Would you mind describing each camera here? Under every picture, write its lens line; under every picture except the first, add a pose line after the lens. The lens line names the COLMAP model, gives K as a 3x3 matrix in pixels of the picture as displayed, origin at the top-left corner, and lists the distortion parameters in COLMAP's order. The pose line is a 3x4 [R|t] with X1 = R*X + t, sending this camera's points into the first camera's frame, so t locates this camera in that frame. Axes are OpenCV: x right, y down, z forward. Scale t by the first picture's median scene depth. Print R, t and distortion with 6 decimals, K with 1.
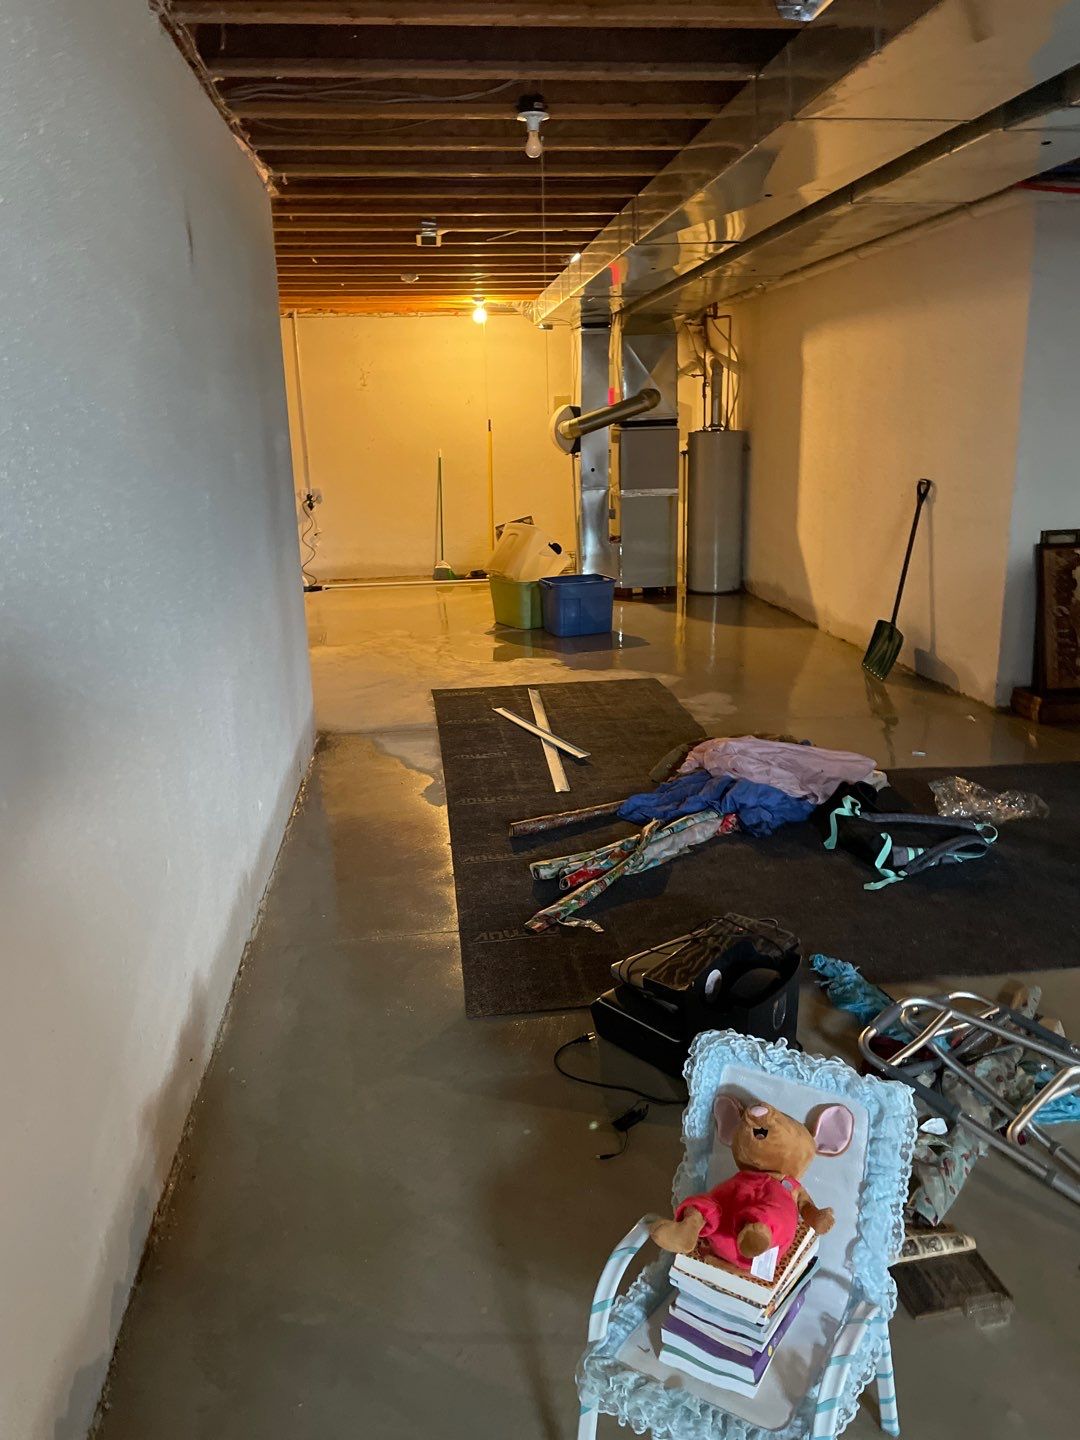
lens RADIAL K [[1106.7, 0, 545.3], [0, 1106.7, 727.3], [0, 0, 1]] dist [0.084956, -0.081920]
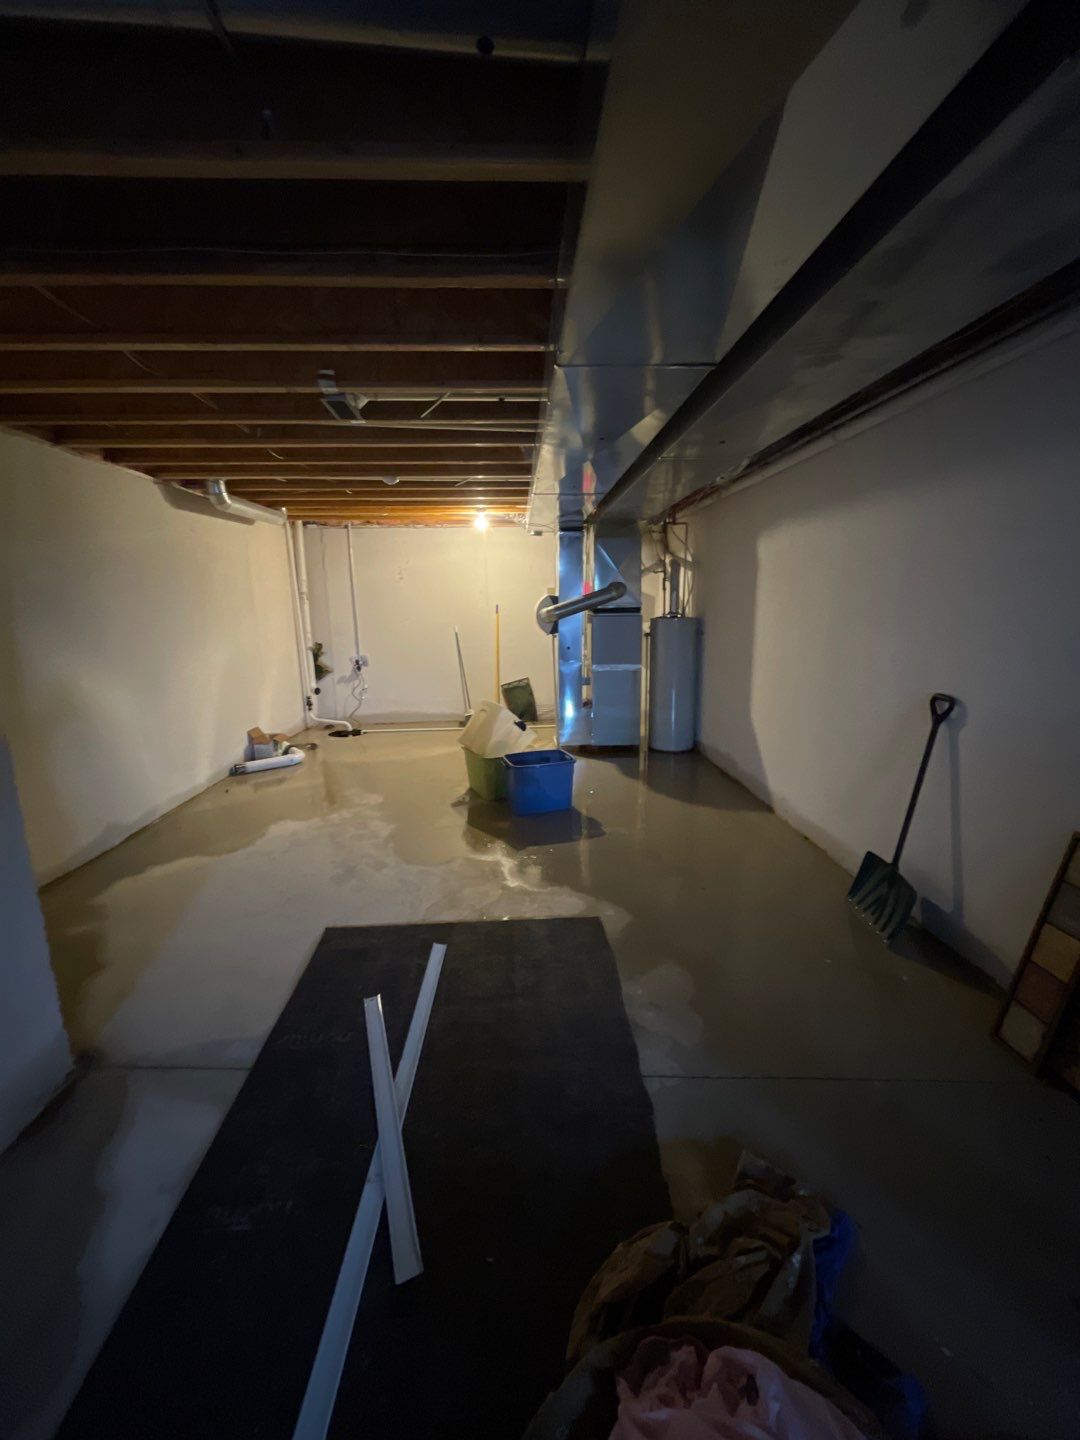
lens RADIAL K [[588.9, 0, 541.8], [0, 588.9, 719.6], [0, 0, 1]] dist [0.003238, 0.000660]
pose [[0.997666, 0.024305, -0.063808, 0.055760], [-0.028805, 0.997090, -0.070580, -0.109725], [0.061907, 0.072253, 0.995463, 0.376888]]
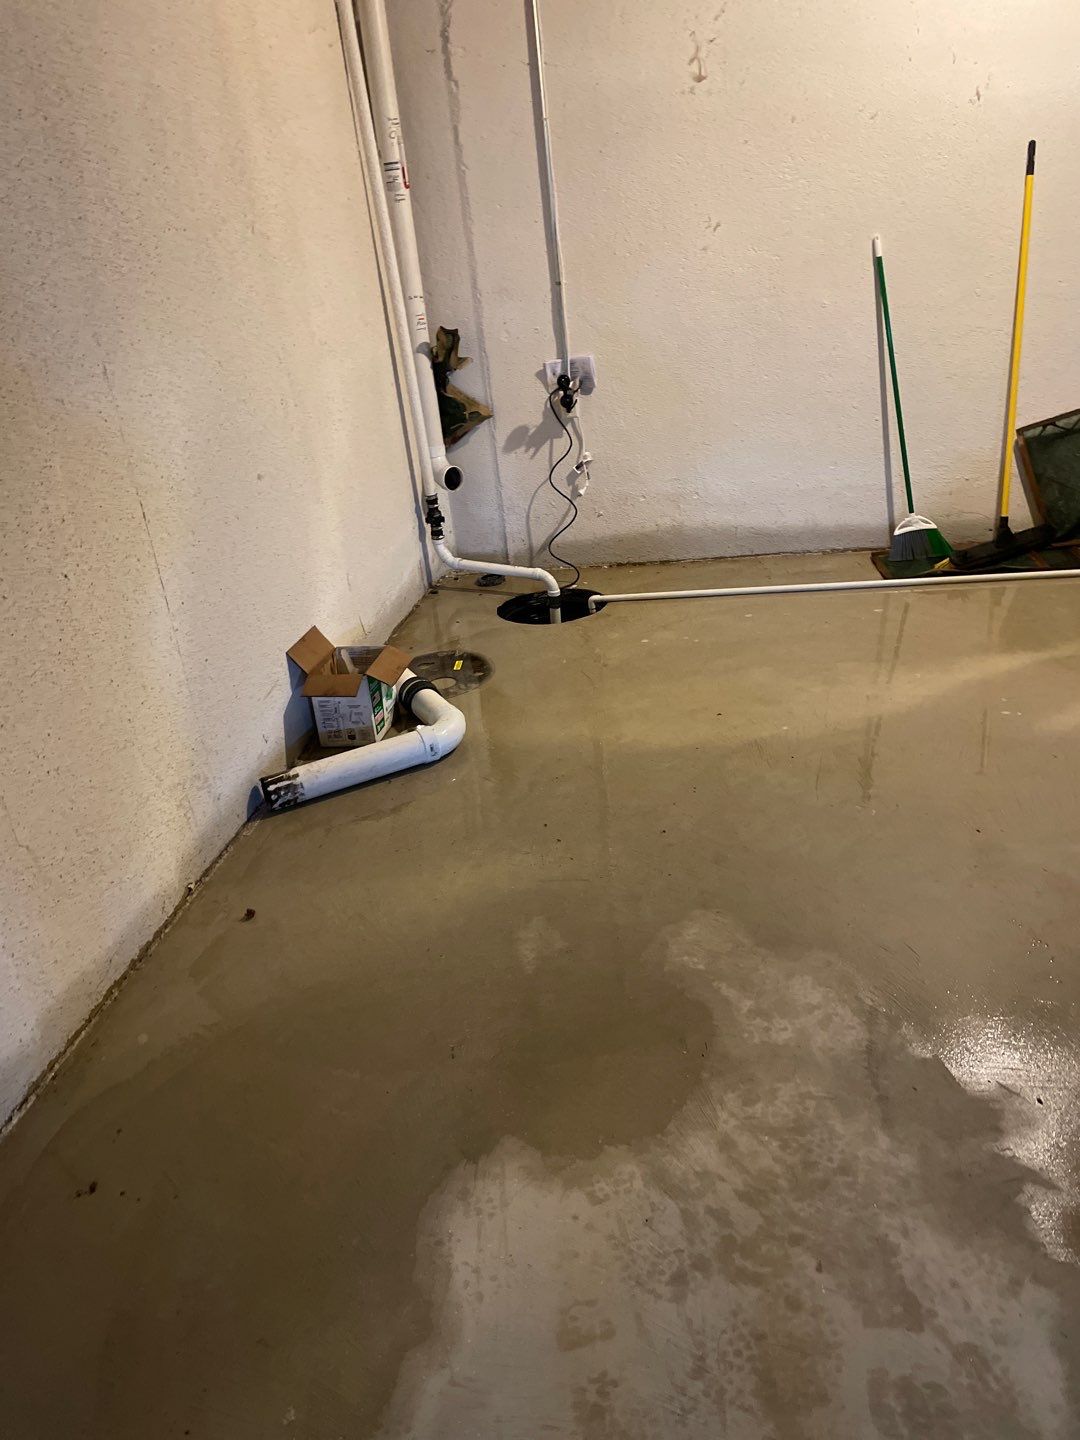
lens RADIAL K [[1106.7, 0, 541.7], [0, 1106.7, 722.1], [0, 0, 1]] dist [0.084956, -0.081920]
pose [[0.960859, 0.045918, -0.273205, -0.109603], [0.001329, 0.985393, 0.170291, -0.170854], [0.277034, -0.163989, 0.946763, 0.646794]]
